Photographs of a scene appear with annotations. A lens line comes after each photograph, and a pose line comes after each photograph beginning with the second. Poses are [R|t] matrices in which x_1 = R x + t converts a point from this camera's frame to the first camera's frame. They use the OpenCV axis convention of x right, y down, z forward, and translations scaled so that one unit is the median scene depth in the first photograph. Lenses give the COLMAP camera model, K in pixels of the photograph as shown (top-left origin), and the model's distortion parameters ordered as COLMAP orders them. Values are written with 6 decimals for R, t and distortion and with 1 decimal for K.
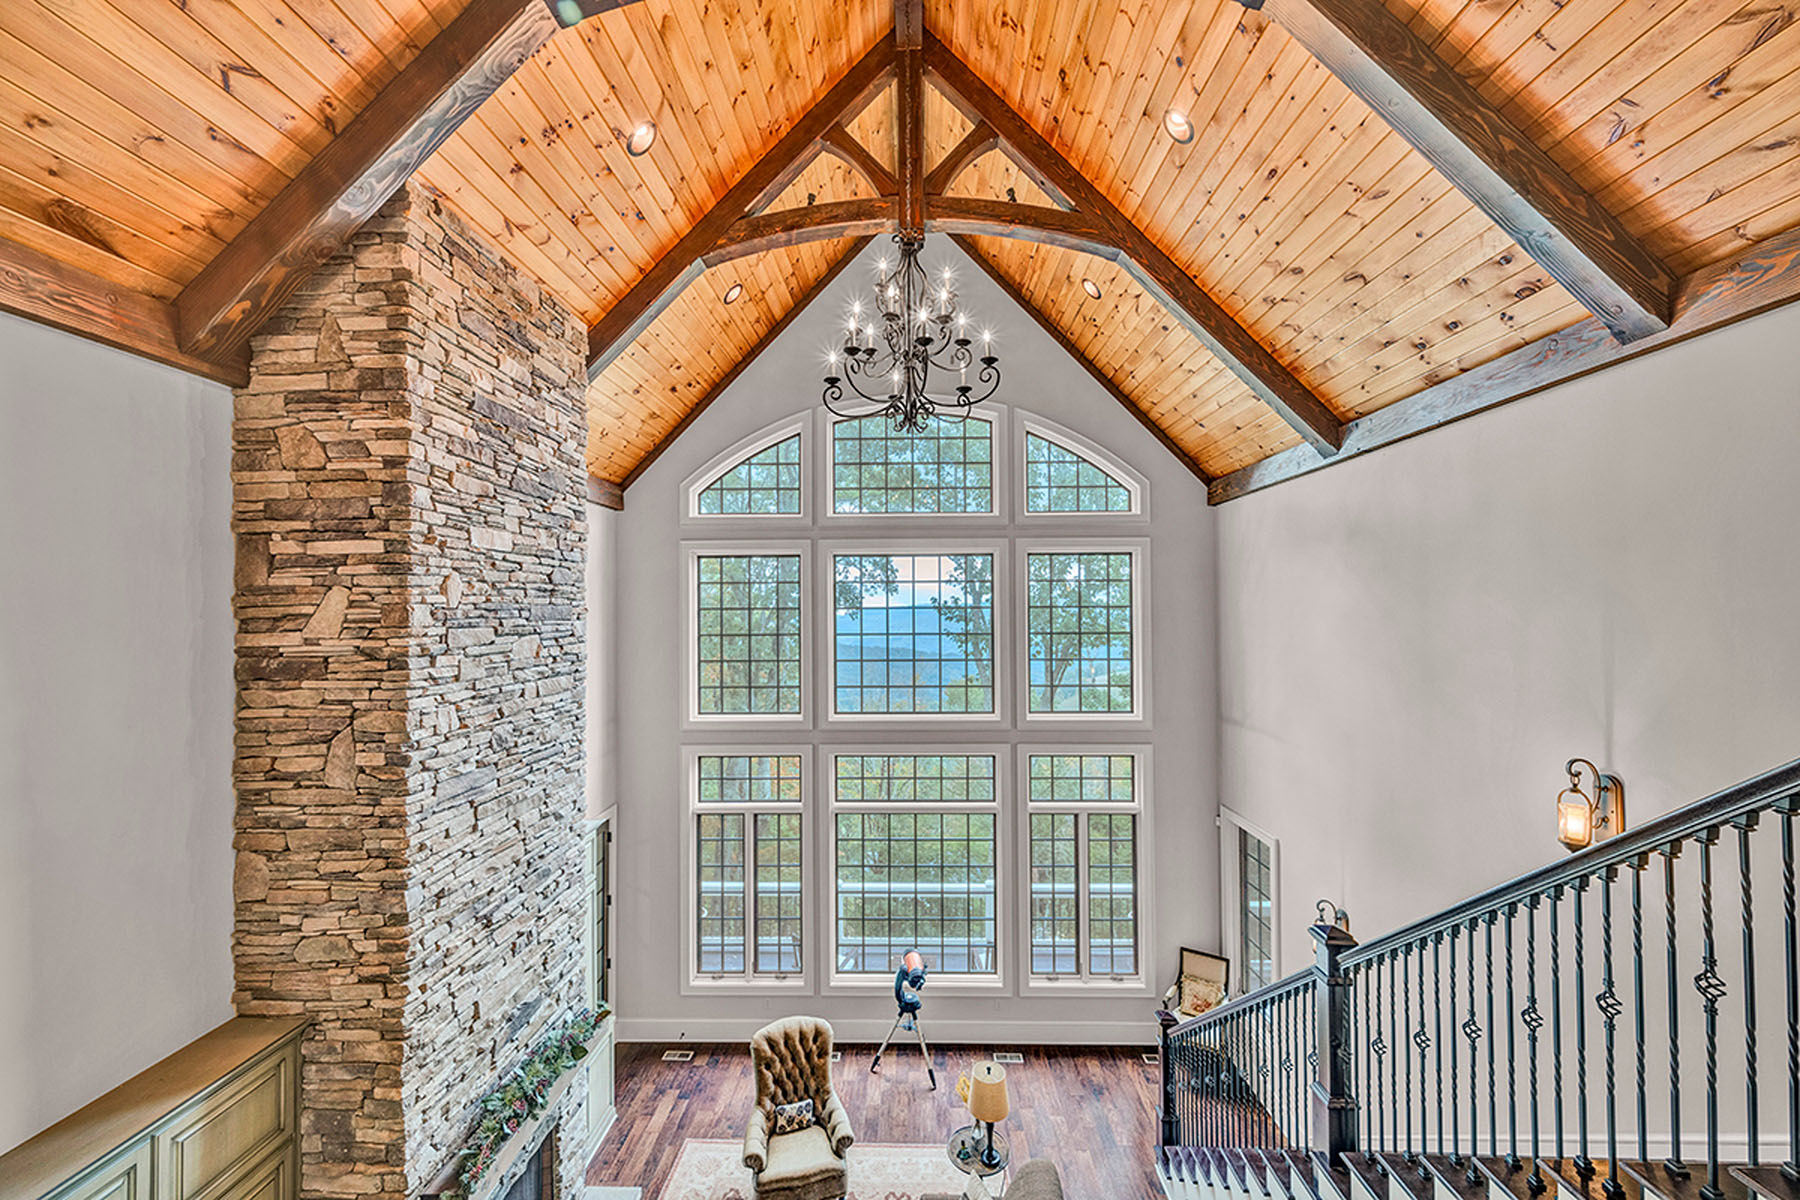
lens RADIAL K [[706.4, 0, 906.1], [0, 706.4, 605.3], [0, 0, 1]] dist [0.000610, 0.000211]
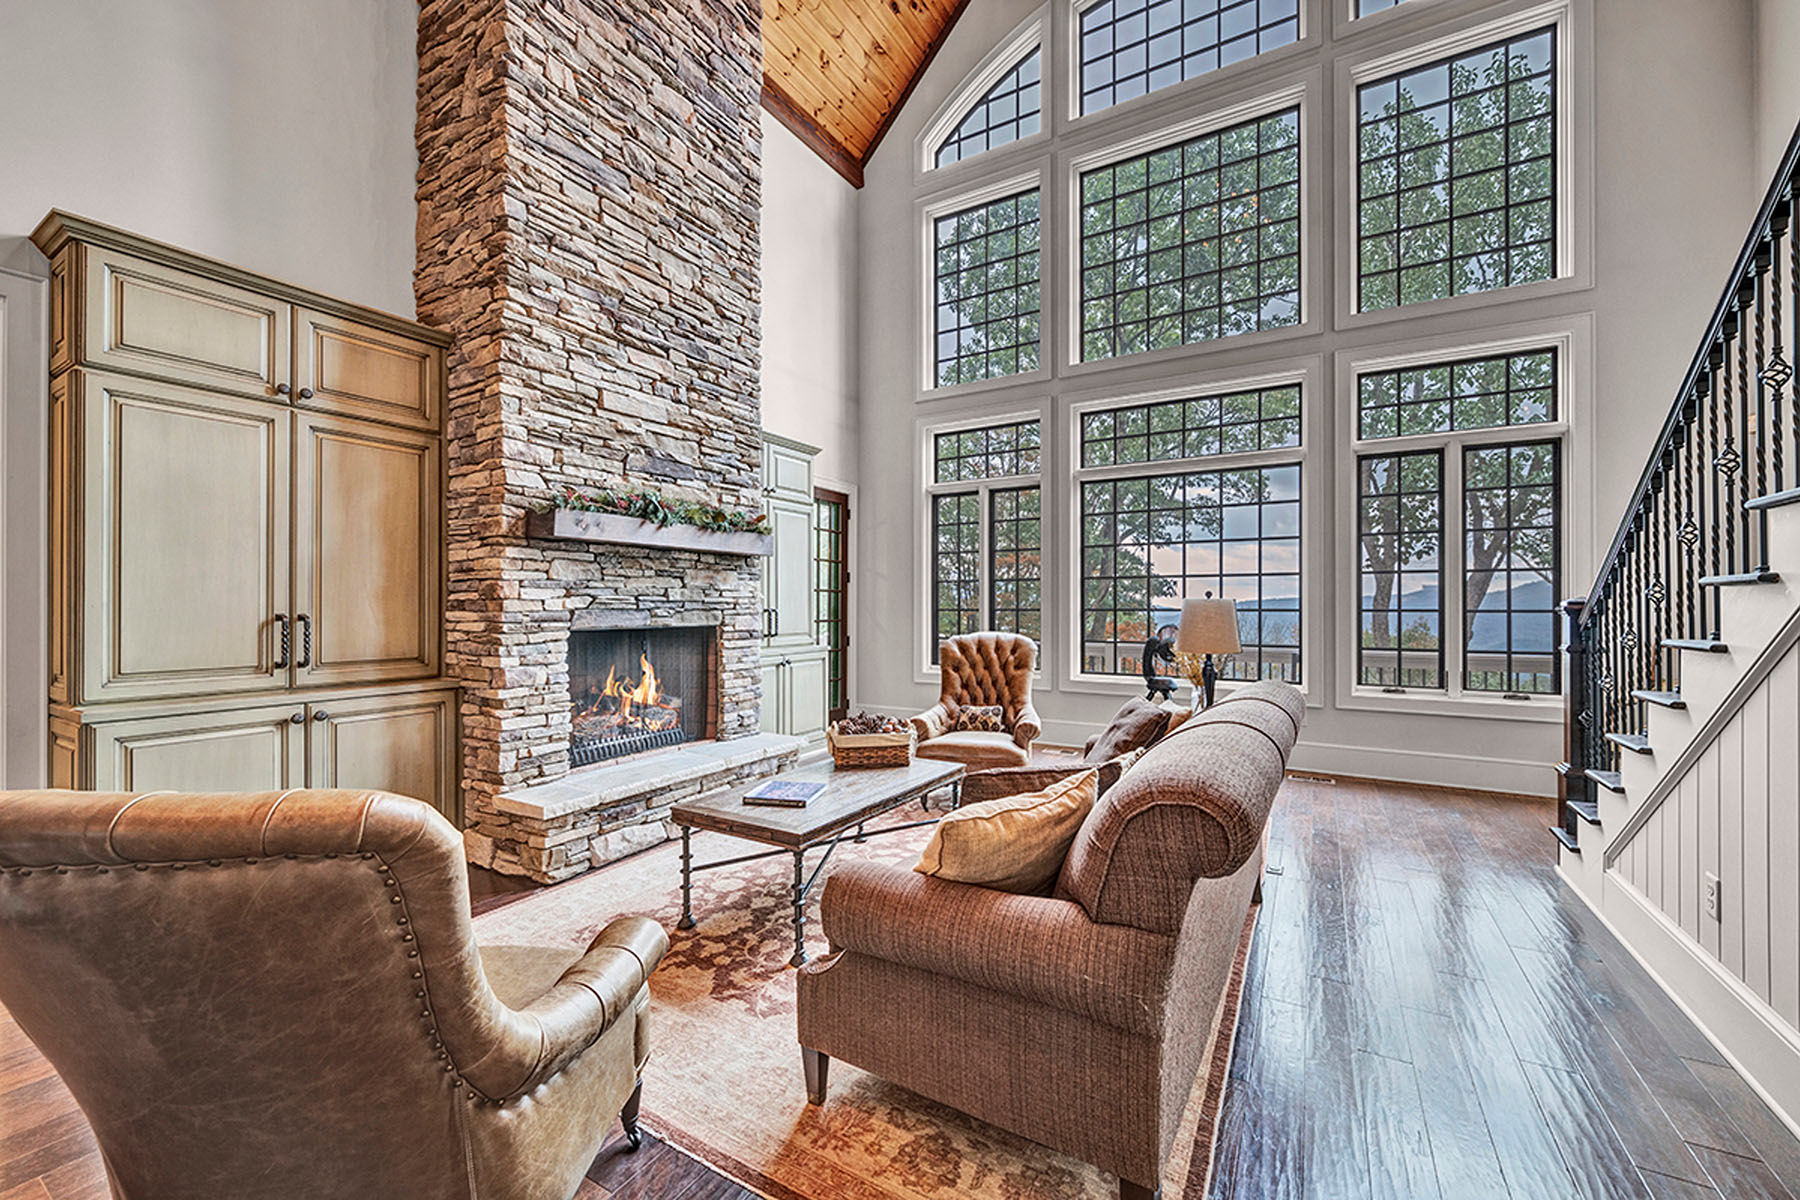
lens RADIAL K [[706.4, 0, 901.8], [0, 706.4, 602.6], [0, 0, 1]] dist [0.000610, 0.000211]
pose [[0.868802, 0.002454, -0.495154, 0.208952], [0.001420, 0.999971, 0.007448, 0.693476], [0.495158, -0.007174, 0.868773, 0.275748]]
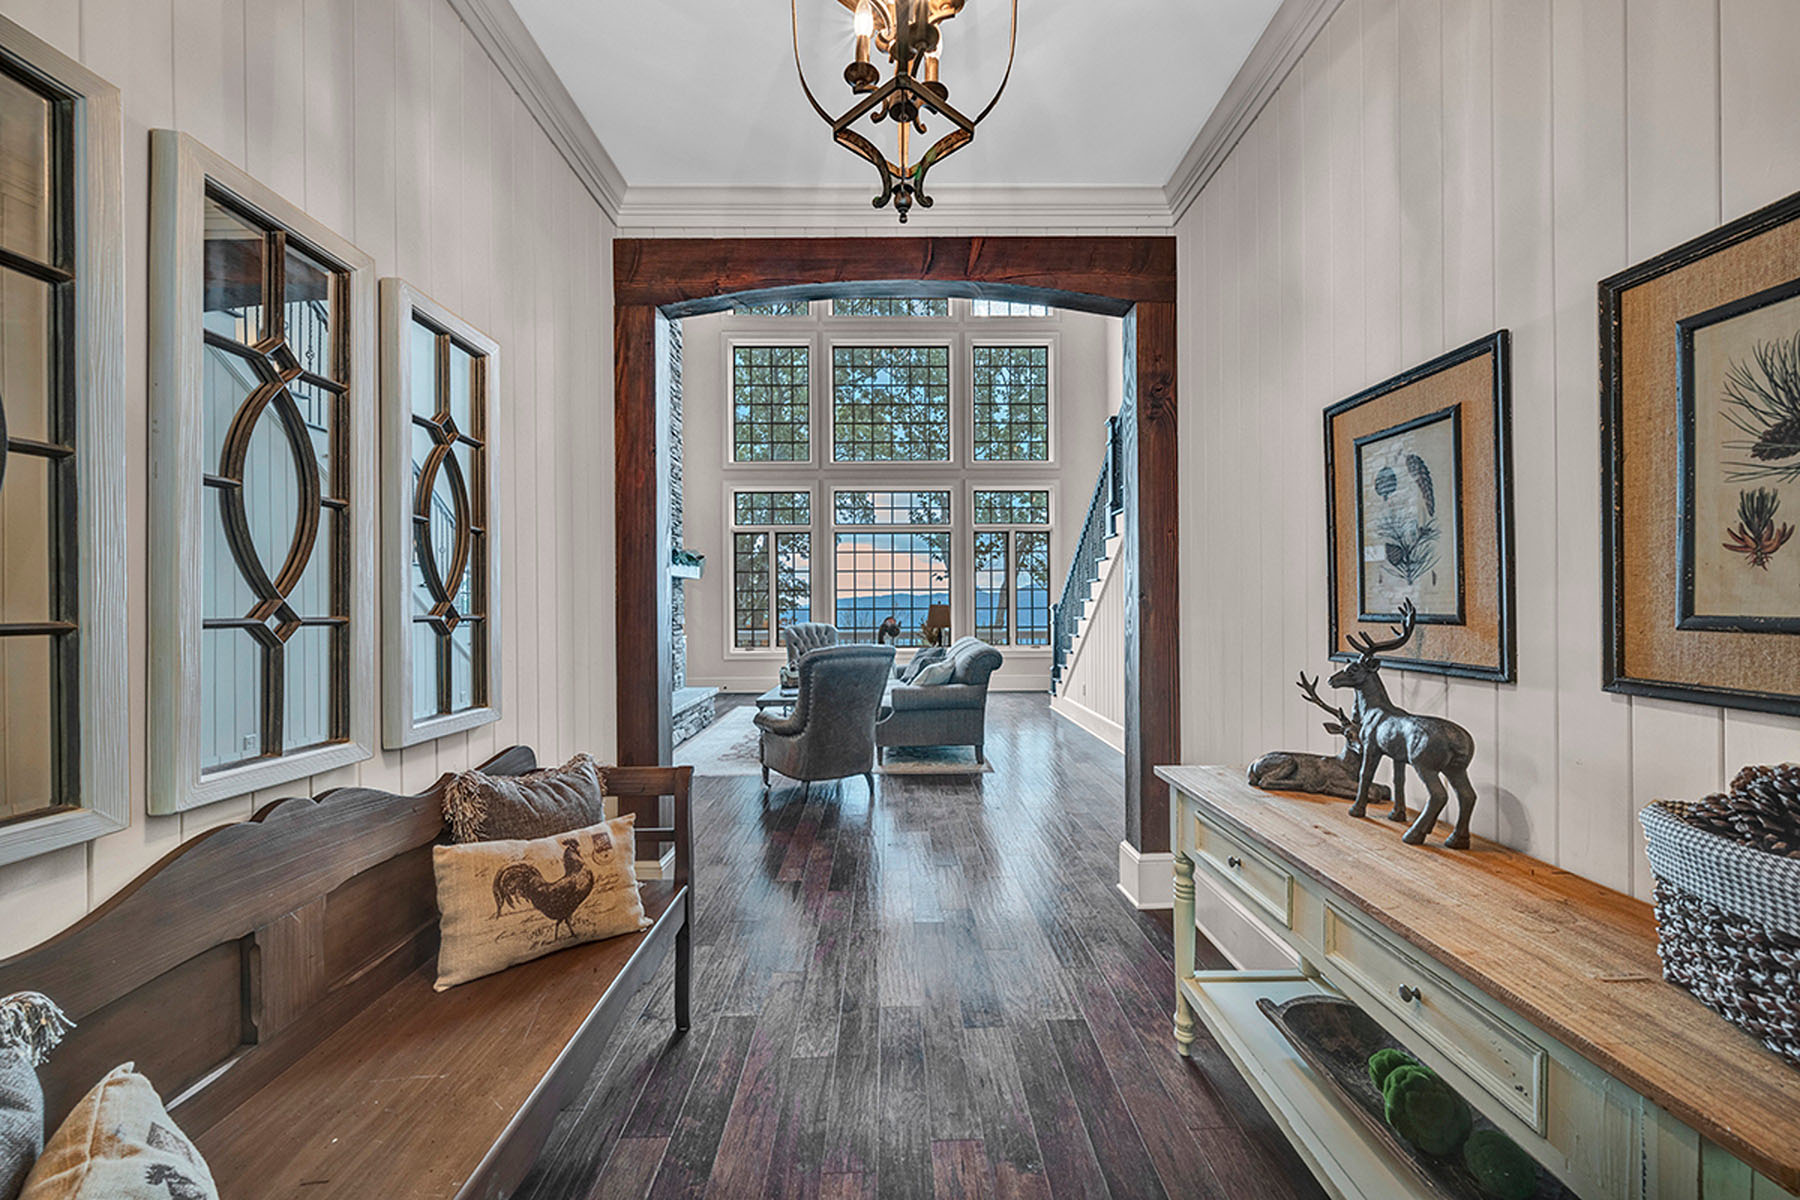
lens RADIAL K [[706.4, 0, 906.9], [0, 706.4, 600.9], [0, 0, 1]] dist [0.000610, 0.000211]
pose [[0.999310, -0.001627, 0.037111, -0.016800], [0.001372, 0.999975, 0.006885, 0.675166], [-0.037121, -0.006829, 0.999287, -0.629084]]
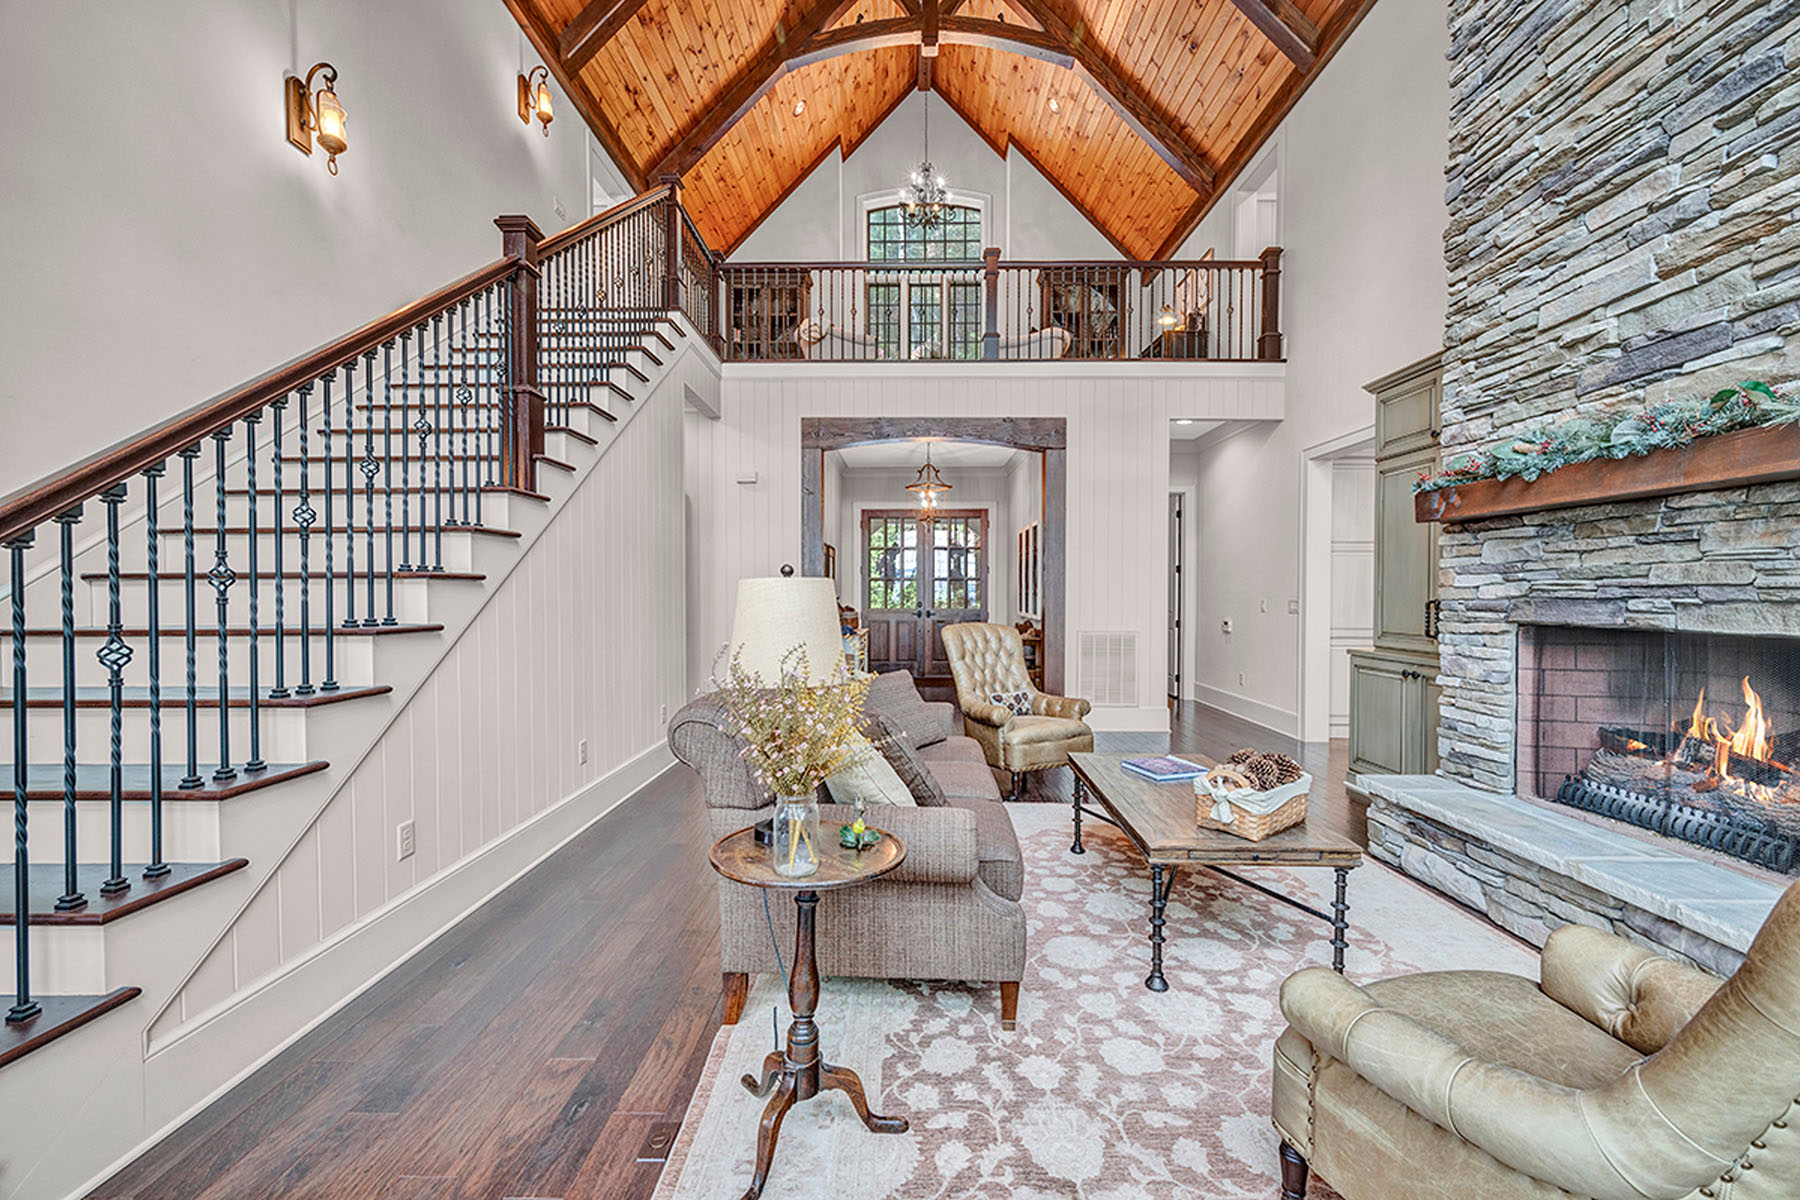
lens RADIAL K [[706.4, 0, 901.1], [0, 706.4, 599.8], [0, 0, 1]] dist [0.000610, 0.000211]
pose [[-0.999987, 0.004975, -0.001146, 0.064798], [0.004977, 0.999985, -0.002109, 0.706692], [0.001135, -0.002115, -0.999997, 1.423932]]
